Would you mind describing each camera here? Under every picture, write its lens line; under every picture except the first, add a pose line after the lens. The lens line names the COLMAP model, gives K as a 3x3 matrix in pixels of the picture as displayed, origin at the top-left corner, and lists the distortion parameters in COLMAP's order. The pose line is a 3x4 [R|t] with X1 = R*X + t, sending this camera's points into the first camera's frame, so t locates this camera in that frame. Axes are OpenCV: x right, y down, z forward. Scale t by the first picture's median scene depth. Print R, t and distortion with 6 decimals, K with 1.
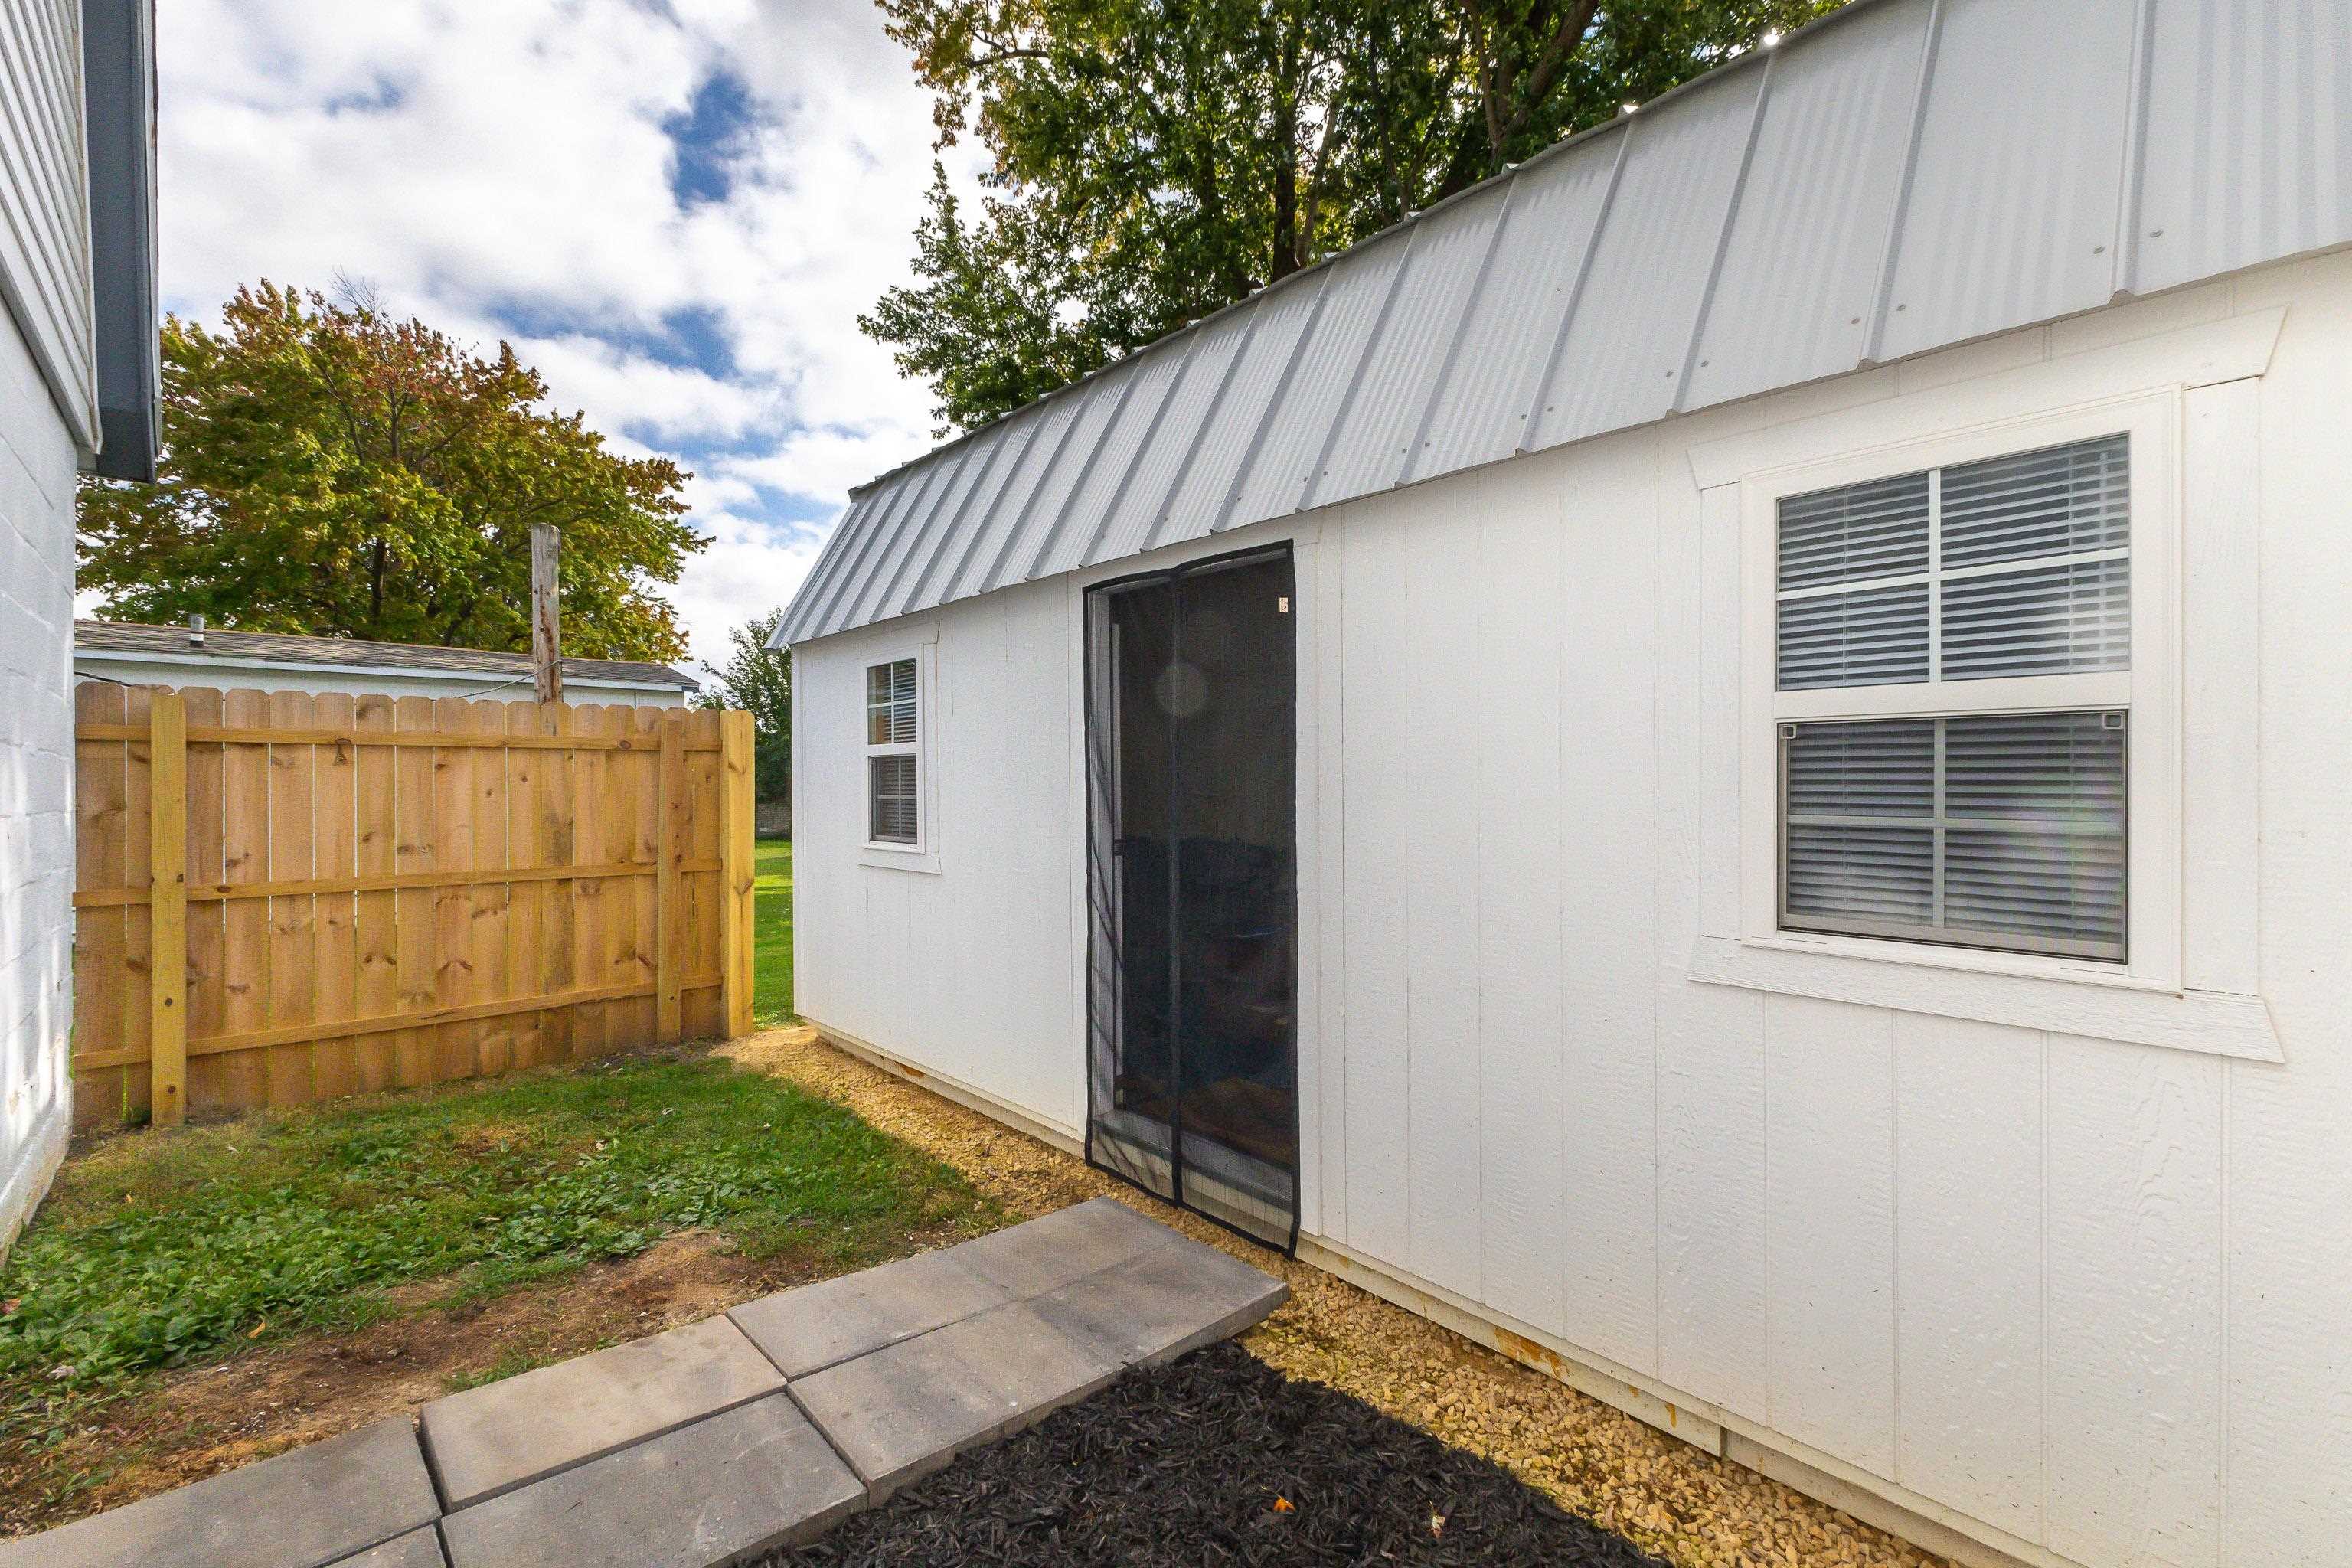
lens RADIAL K [[1030.2, 0, 1179.1], [0, 1030.2, 784.0], [0, 0, 1]] dist [0.022814, 0.000009]
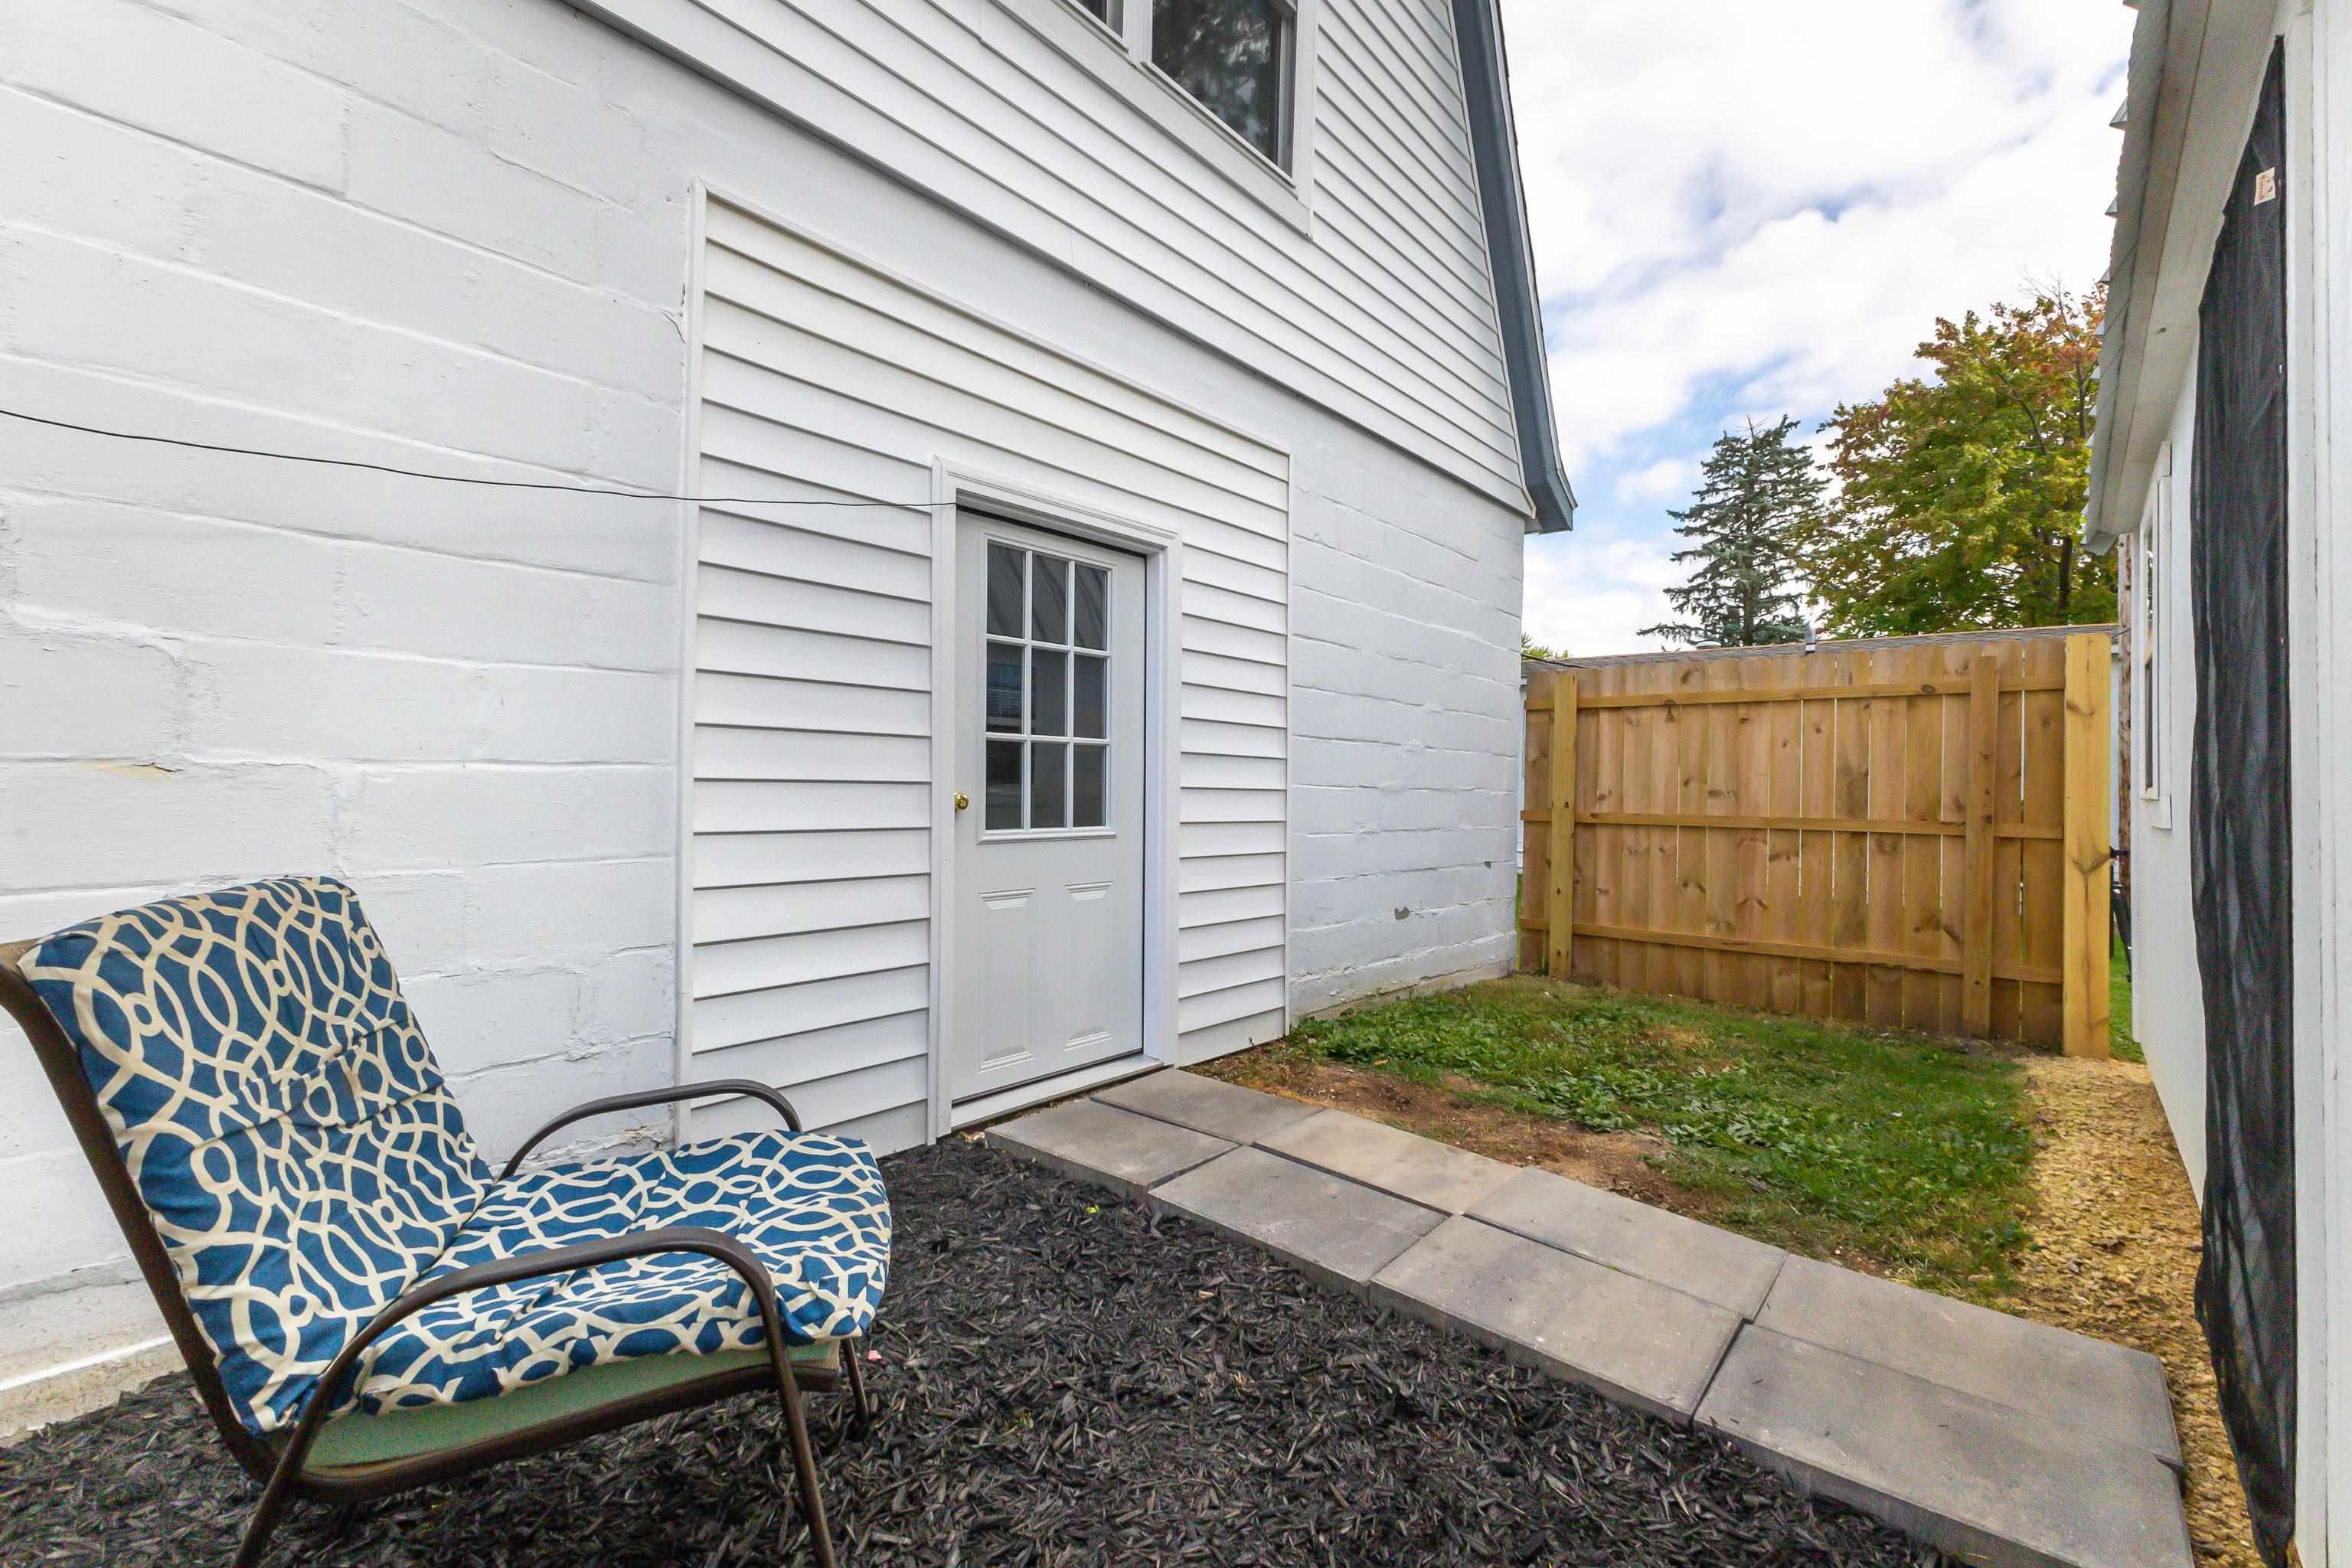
lens RADIAL K [[1030.2, 0, 1182.5], [0, 1030.2, 778.4], [0, 0, 1]] dist [0.022814, 0.000009]
pose [[0.133156, -0.003552, -0.991089, 0.311335], [-0.018449, 0.999811, -0.006062, 0.064017], [0.990923, 0.019092, 0.133065, 0.268702]]
